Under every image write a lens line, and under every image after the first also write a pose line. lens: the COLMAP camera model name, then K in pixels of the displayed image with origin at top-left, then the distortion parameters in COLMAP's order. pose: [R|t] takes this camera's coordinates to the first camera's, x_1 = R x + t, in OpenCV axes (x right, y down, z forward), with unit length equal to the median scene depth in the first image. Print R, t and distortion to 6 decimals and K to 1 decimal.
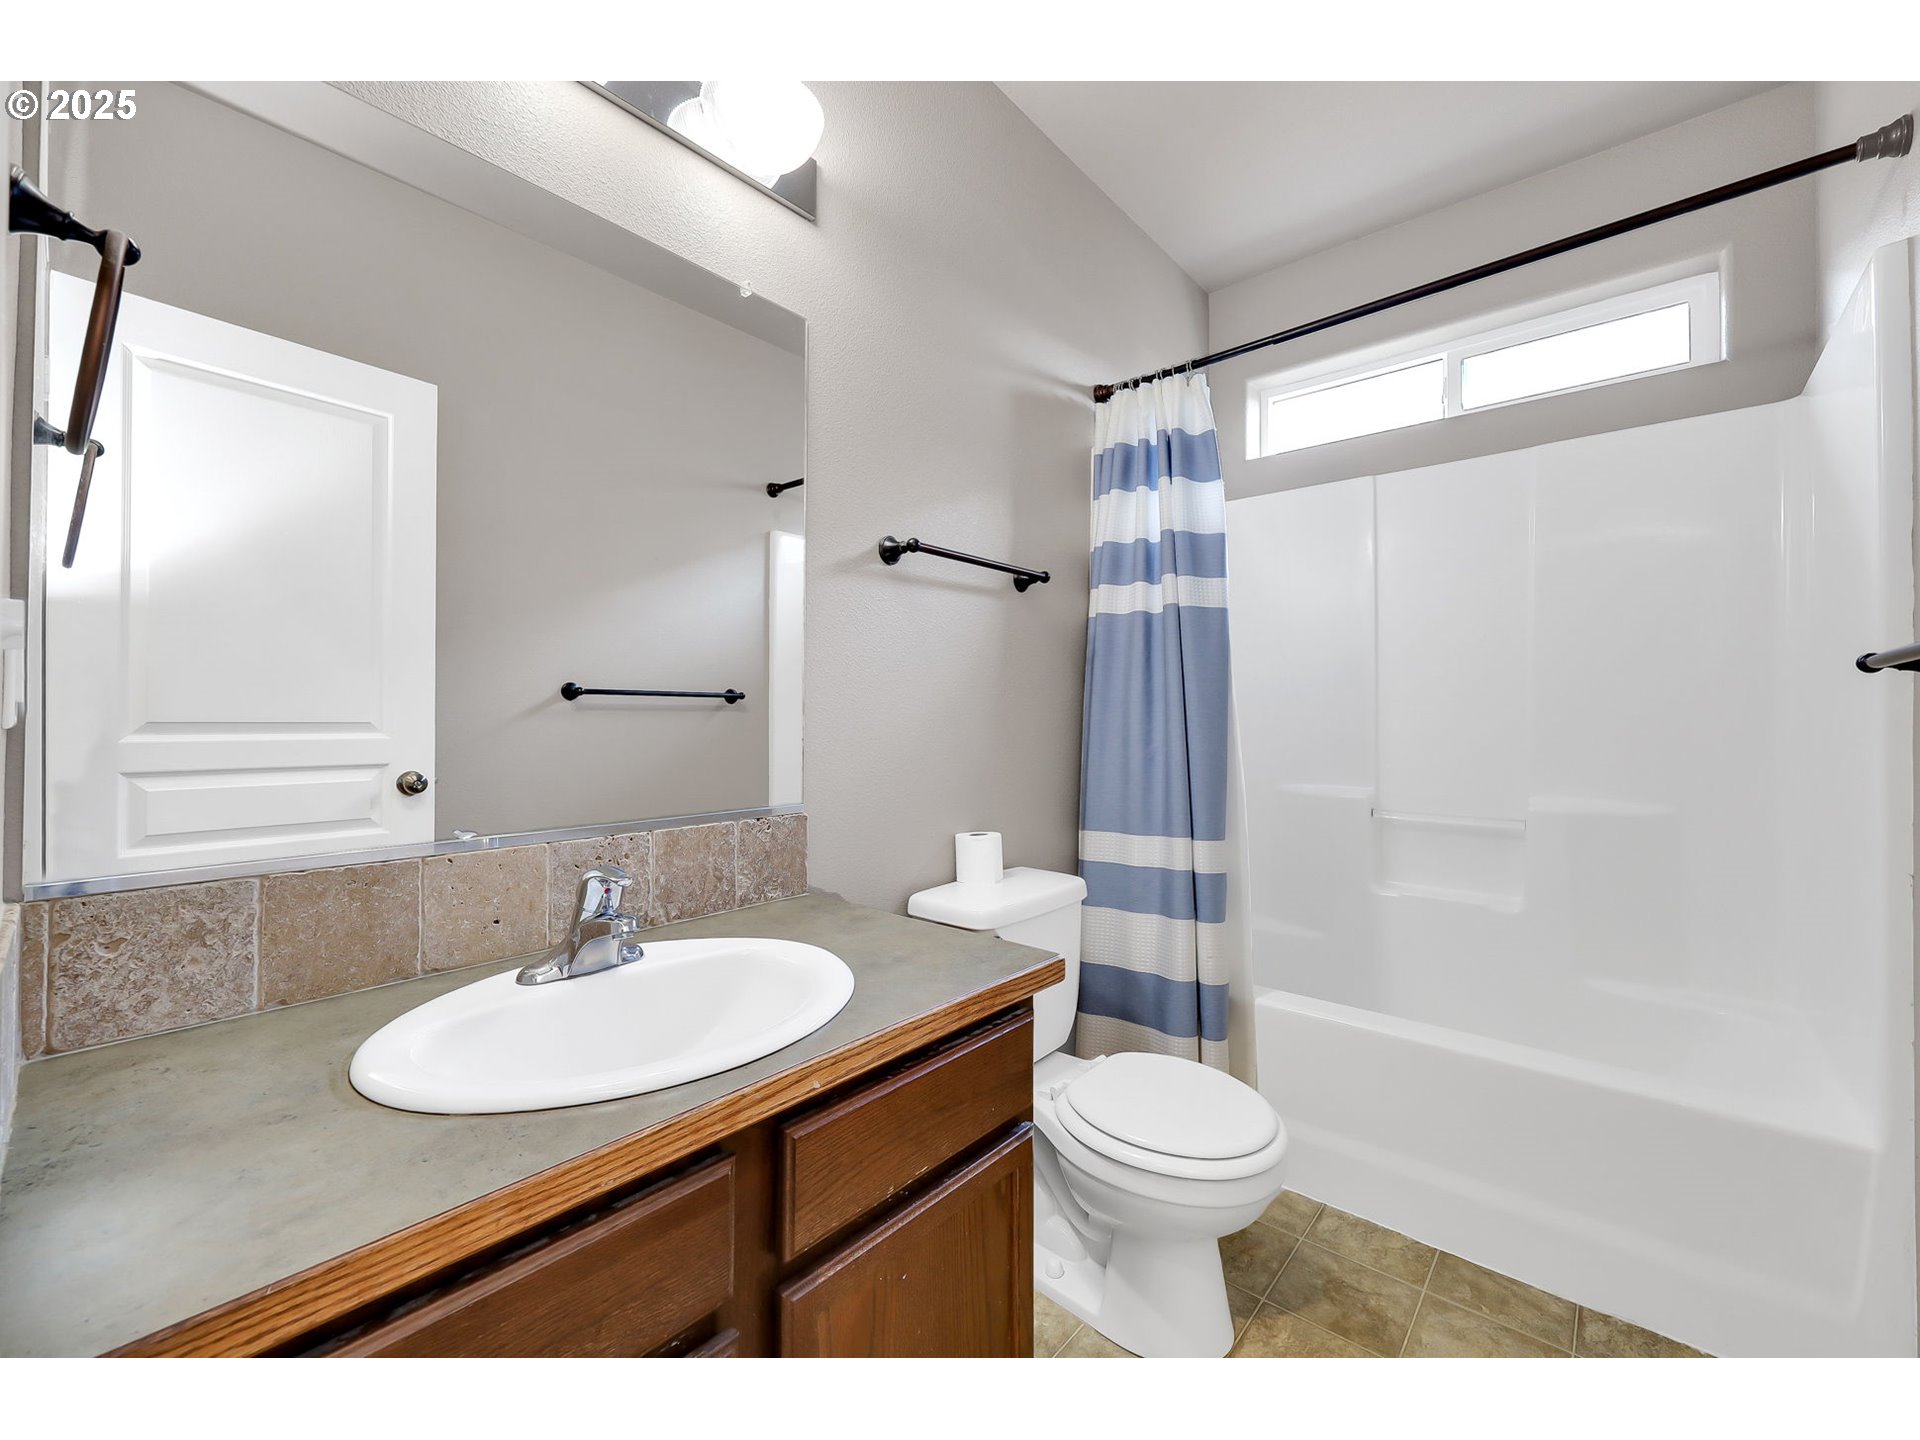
lens RADIAL K [[786.4, 0, 956.9], [0, 786.4, 715.4], [0, 0, 1]] dist [0.001534, 0.000127]
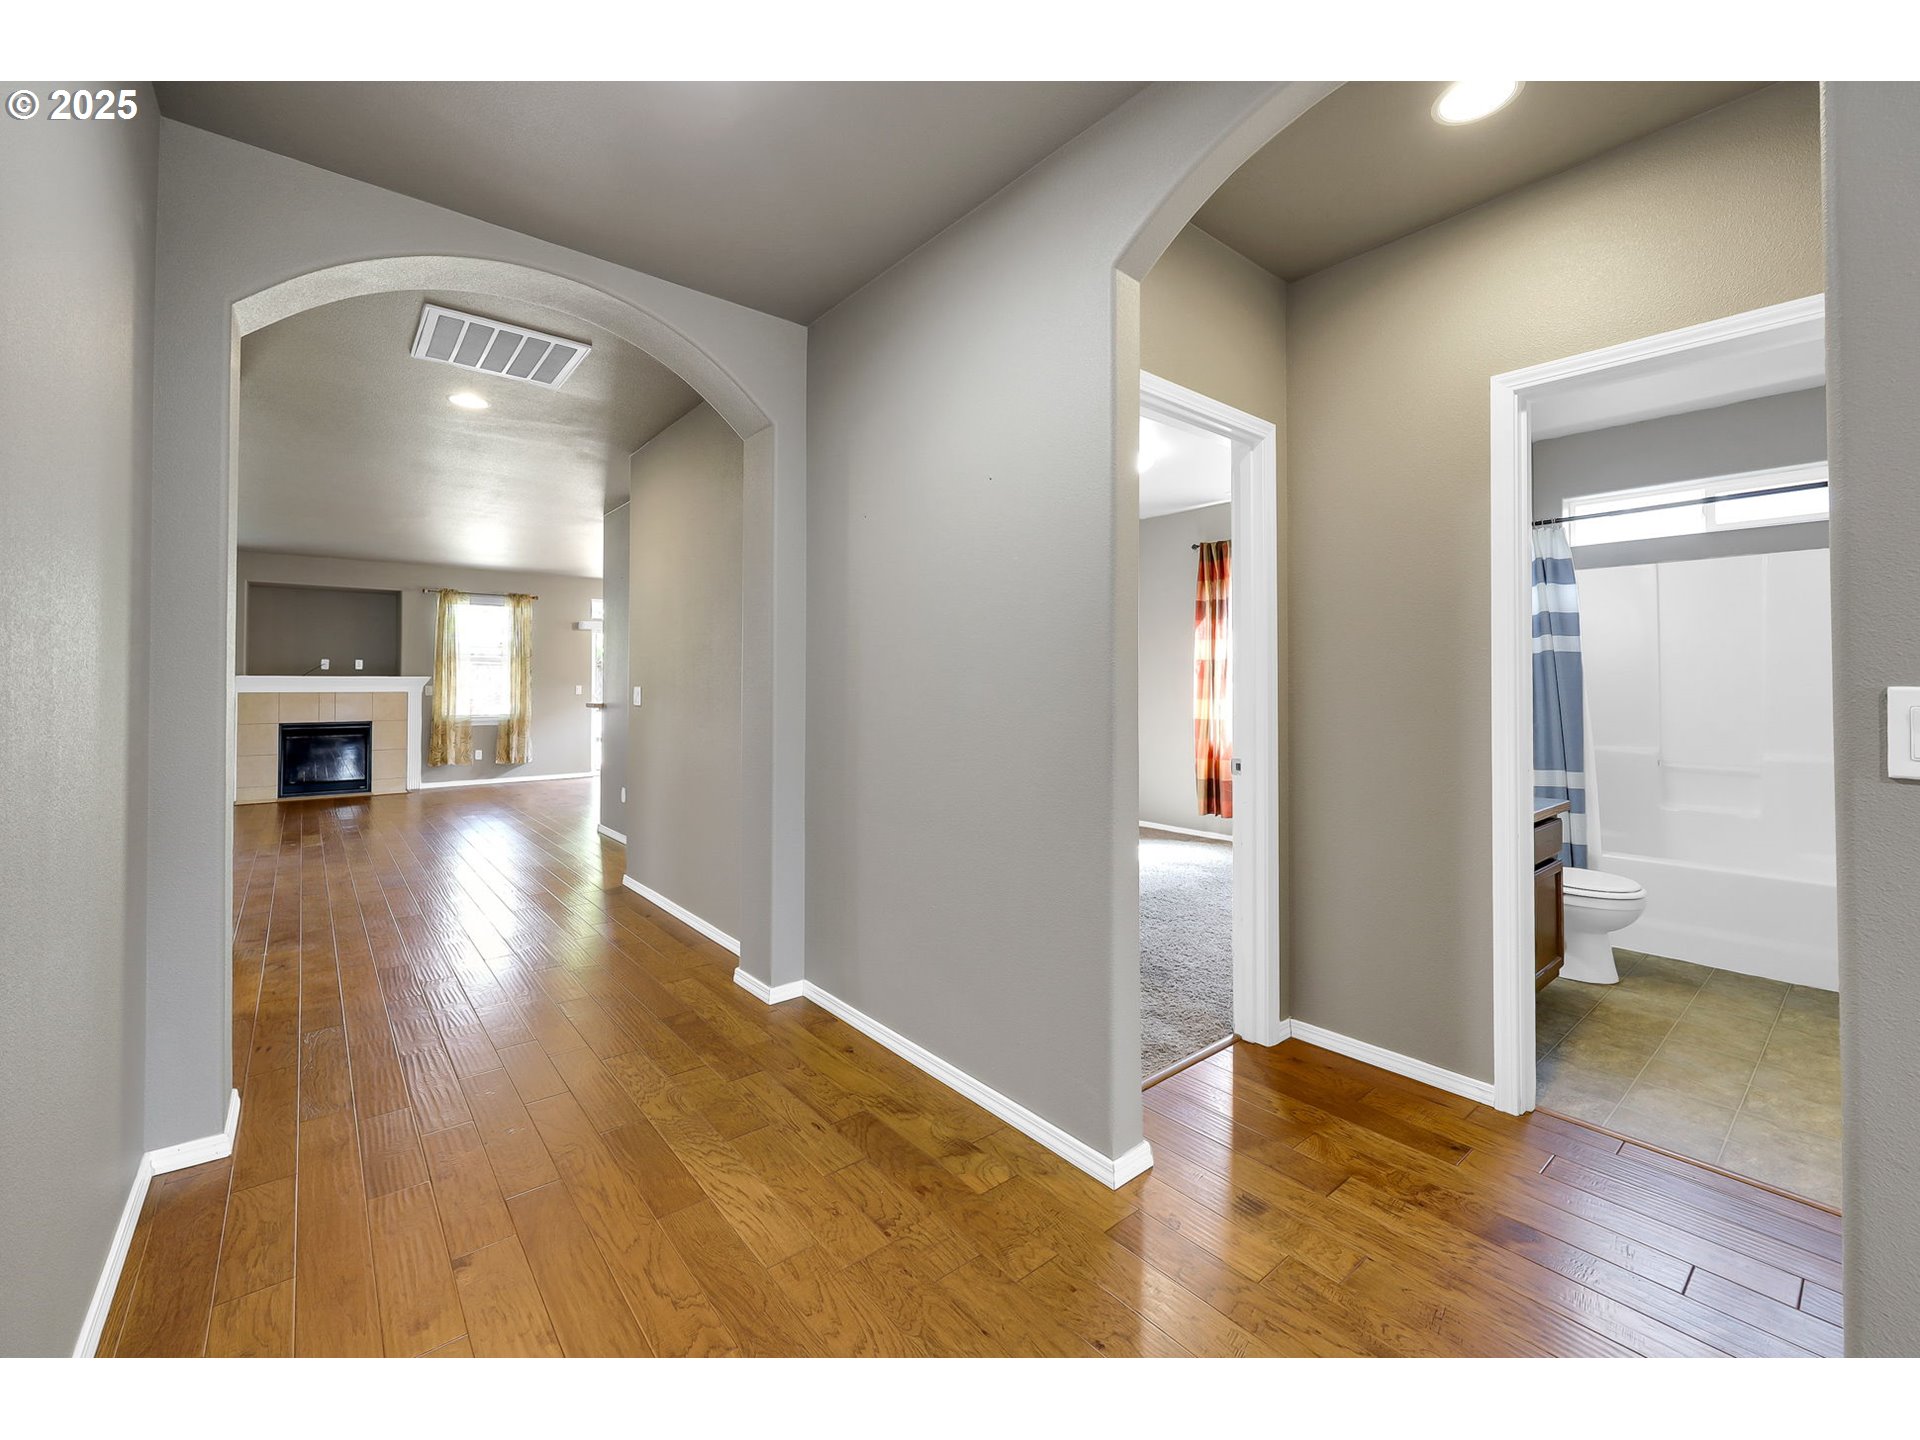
lens RADIAL K [[786.4, 0, 951.5], [0, 786.4, 668.4], [0, 0, 1]] dist [0.001534, 0.000127]
pose [[0.984835, -0.000299, -0.173492, -0.826247], [-0.001520, 0.999945, -0.010352, -0.072538], [0.173486, 0.010459, 0.984781, -1.144539]]
